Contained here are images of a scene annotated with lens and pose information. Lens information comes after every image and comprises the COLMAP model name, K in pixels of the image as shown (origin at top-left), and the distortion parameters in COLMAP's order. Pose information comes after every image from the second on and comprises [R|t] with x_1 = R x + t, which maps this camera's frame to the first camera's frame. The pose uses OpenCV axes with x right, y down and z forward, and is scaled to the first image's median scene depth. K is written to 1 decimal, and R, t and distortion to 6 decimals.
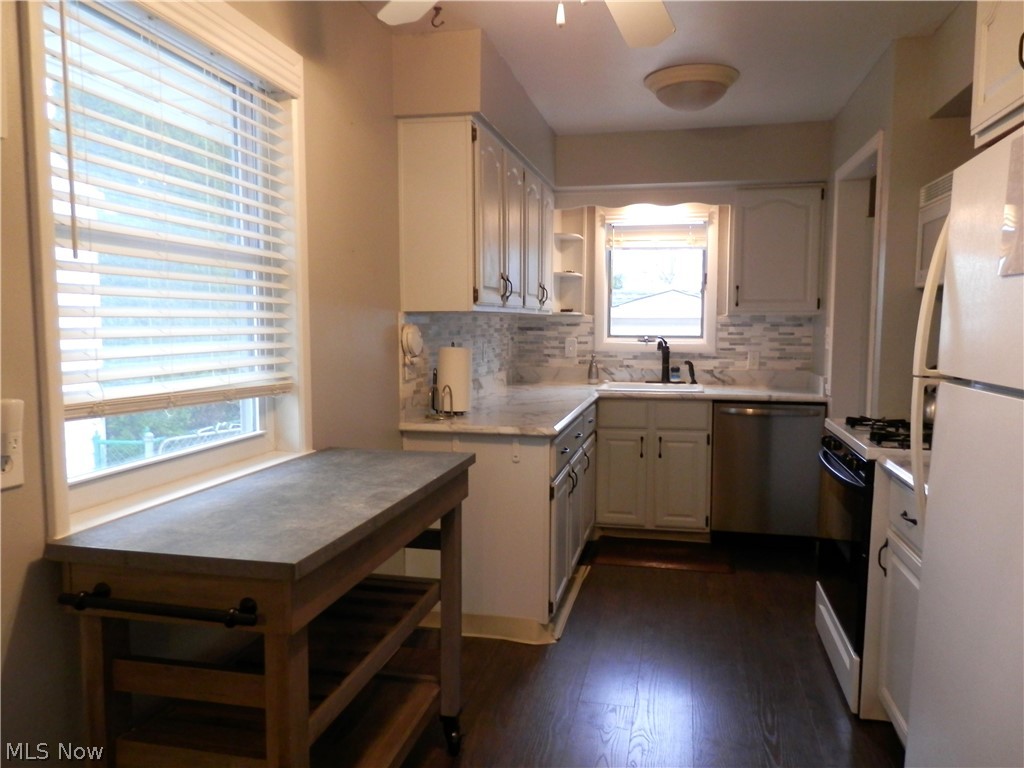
lens RADIAL K [[754.5, 0, 515.1], [0, 754.5, 386.7], [0, 0, 1]] dist [-0.009833, 0.008690]
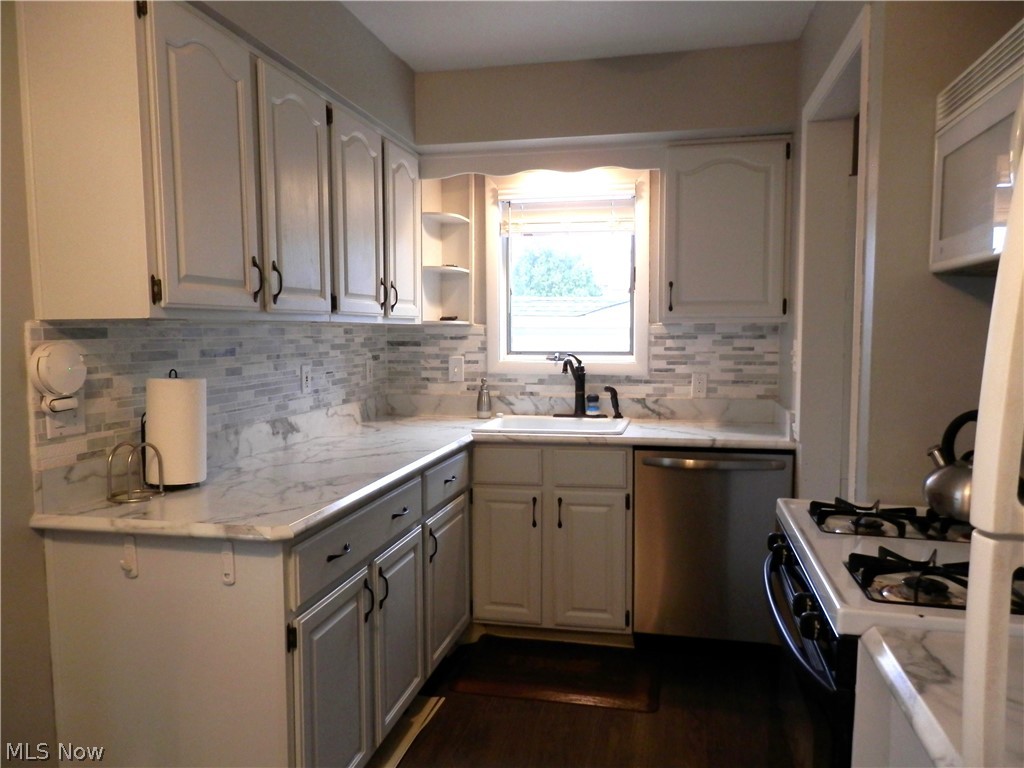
lens RADIAL K [[754.5, 0, 515.1], [0, 754.5, 386.7], [0, 0, 1]] dist [-0.009833, 0.008690]
pose [[0.999974, -0.006286, 0.003587, 0.136506], [0.006334, 0.999887, -0.013638, -0.024982], [-0.003501, 0.013661, 0.999901, 0.274149]]
